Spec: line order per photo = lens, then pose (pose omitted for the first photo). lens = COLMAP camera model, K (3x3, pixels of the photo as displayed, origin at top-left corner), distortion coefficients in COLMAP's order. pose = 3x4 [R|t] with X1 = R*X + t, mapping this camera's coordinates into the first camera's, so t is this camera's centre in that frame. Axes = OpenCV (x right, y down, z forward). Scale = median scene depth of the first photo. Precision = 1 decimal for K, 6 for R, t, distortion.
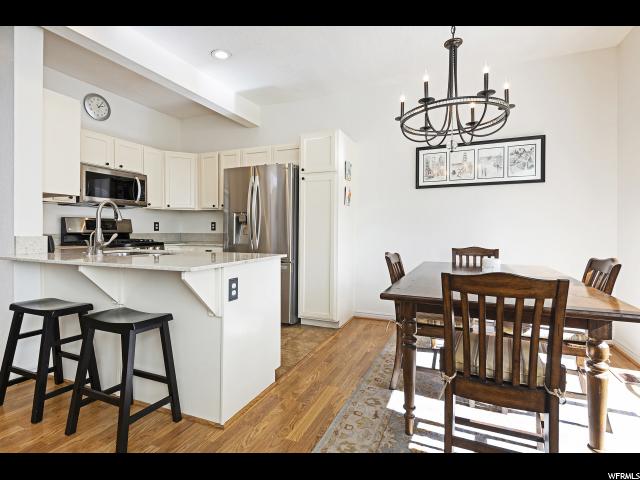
lens RADIAL K [[327.3, 0, 328.3], [0, 327.3, 232.0], [0, 0, 1]] dist [0.014310, -0.000680]
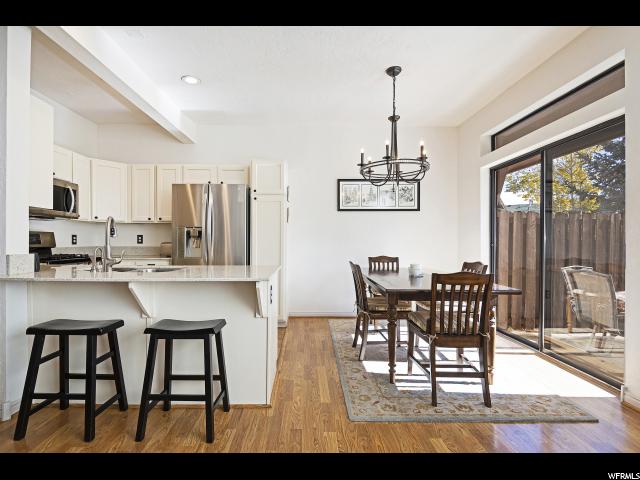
lens RADIAL K [[310.7, 0, 320.0], [0, 310.7, 240.0], [0, 0, 1]] dist [0.001136, -0.000317]
pose [[0.909363, 0.003316, 0.415990, -0.316113], [-0.001043, 0.999983, -0.005693, -0.013473], [-0.416001, 0.004743, 0.909352, -0.073486]]
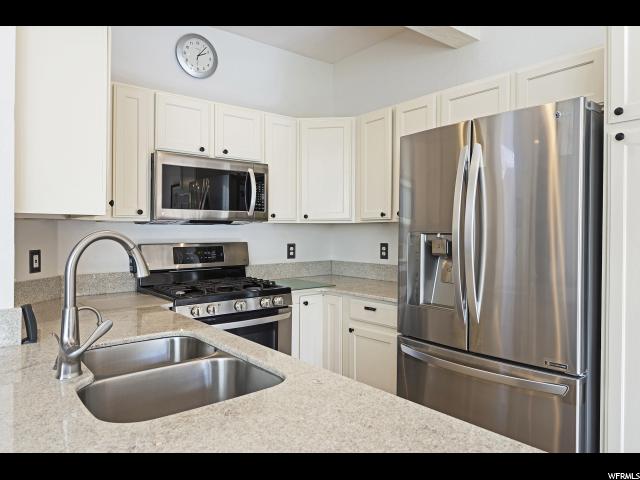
lens RADIAL K [[419.9, 0, 320.5], [0, 419.9, 230.7], [0, 0, 1]] dist [0.002982, 0.000867]
pose [[0.866965, 0.002078, -0.498365, -0.127089], [-0.003614, 0.999991, -0.002119, -0.061873], [0.498356, 0.003638, 0.866965, 0.453472]]
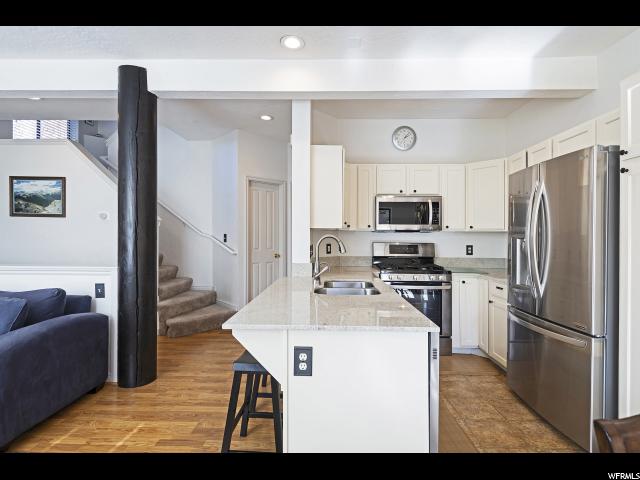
lens RADIAL K [[337.9, 0, 338.0], [0, 337.9, 234.2], [0, 0, 1]] dist [0.012594, -0.000717]
pose [[0.353420, -0.002038, -0.935463, 0.242644], [-0.012233, 0.999902, -0.006800, -0.058389], [0.935385, 0.013847, 0.353360, 0.417919]]
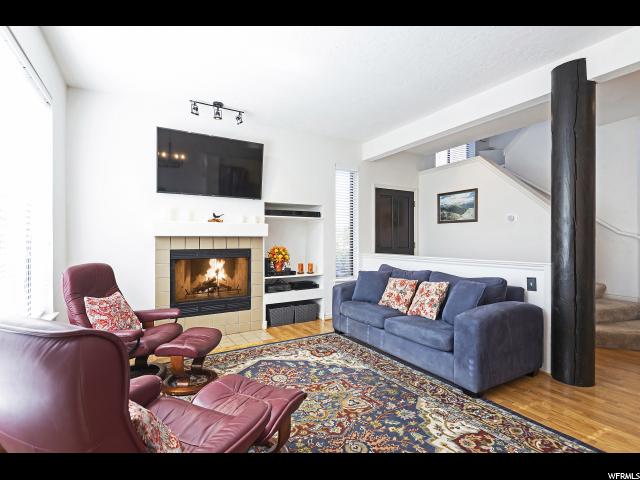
lens RADIAL K [[315.3, 0, 292.4], [0, 315.3, 241.2], [0, 0, 1]] dist [0.000118, -0.000143]
pose [[-0.657581, 0.002617, -0.753379, 0.295590], [0.002086, 0.999996, 0.001652, -0.039805], [0.753381, -0.000485, -0.657584, 0.274329]]
